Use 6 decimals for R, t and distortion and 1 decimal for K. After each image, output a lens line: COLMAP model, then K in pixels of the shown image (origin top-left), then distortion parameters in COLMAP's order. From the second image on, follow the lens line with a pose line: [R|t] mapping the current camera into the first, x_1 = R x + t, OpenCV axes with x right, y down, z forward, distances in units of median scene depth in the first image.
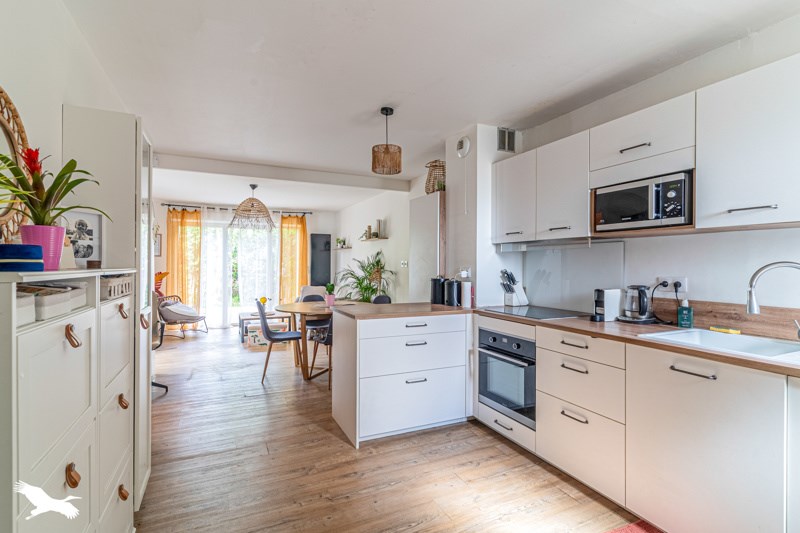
lens RADIAL K [[376.2, 0, 387.2], [0, 376.2, 266.1], [0, 0, 1]] dist [0.003186, 0.000106]
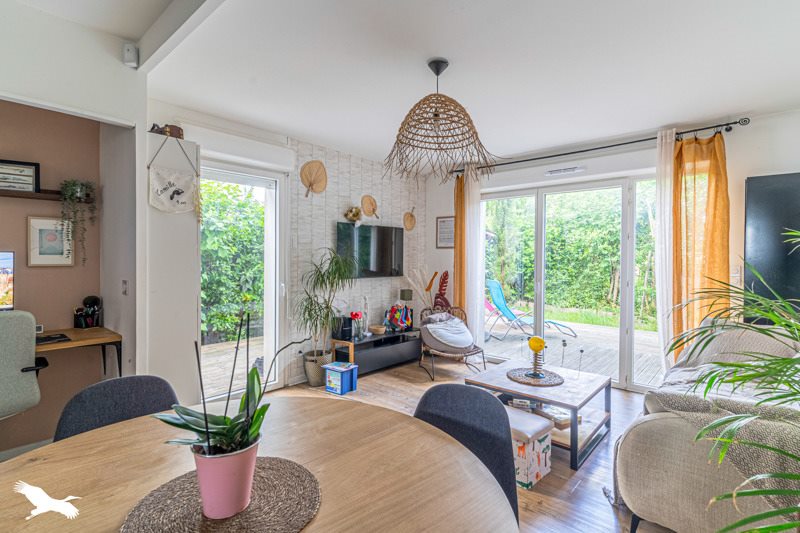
lens RADIAL K [[389.0, 0, 399.5], [0, 389.0, 262.1], [0, 0, 1]] dist [0.010464, 0.000048]
pose [[0.412909, 0.009176, -0.910726, 0.009466], [-0.010891, 0.999927, 0.005137, -0.003583], [0.910707, 0.007797, 0.412979, 0.696220]]
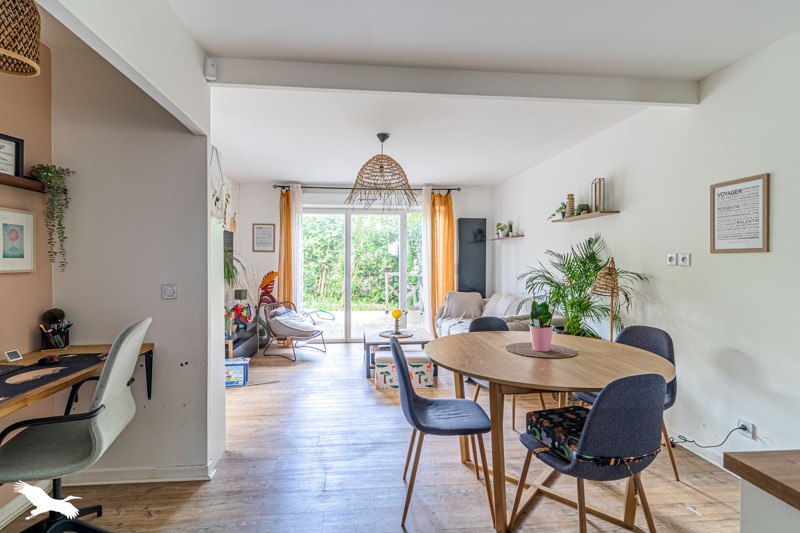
lens RADIAL K [[376.2, 0, 387.2], [0, 376.2, 266.1], [0, 0, 1]] dist [0.003186, 0.000106]
pose [[0.946818, 0.000685, -0.321768, -0.130519], [0.001474, 0.999978, 0.006463, -0.000370], [0.321765, -0.006594, 0.946797, 0.362043]]
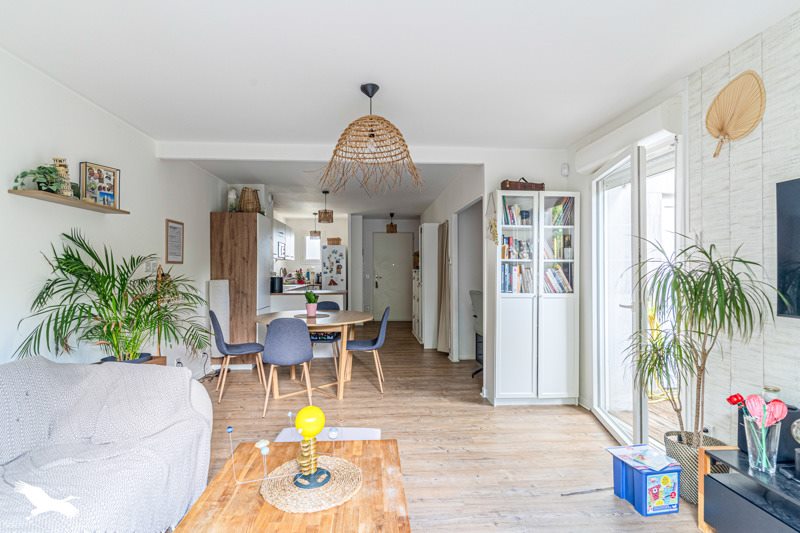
lens RADIAL K [[376.2, 0, 387.2], [0, 376.2, 266.1], [0, 0, 1]] dist [0.003186, 0.000106]
pose [[-0.934617, 0.001826, 0.355652, -0.451119], [0.000304, 0.999991, -0.004334, -0.004274], [-0.355657, -0.003942, -0.934608, 1.217381]]
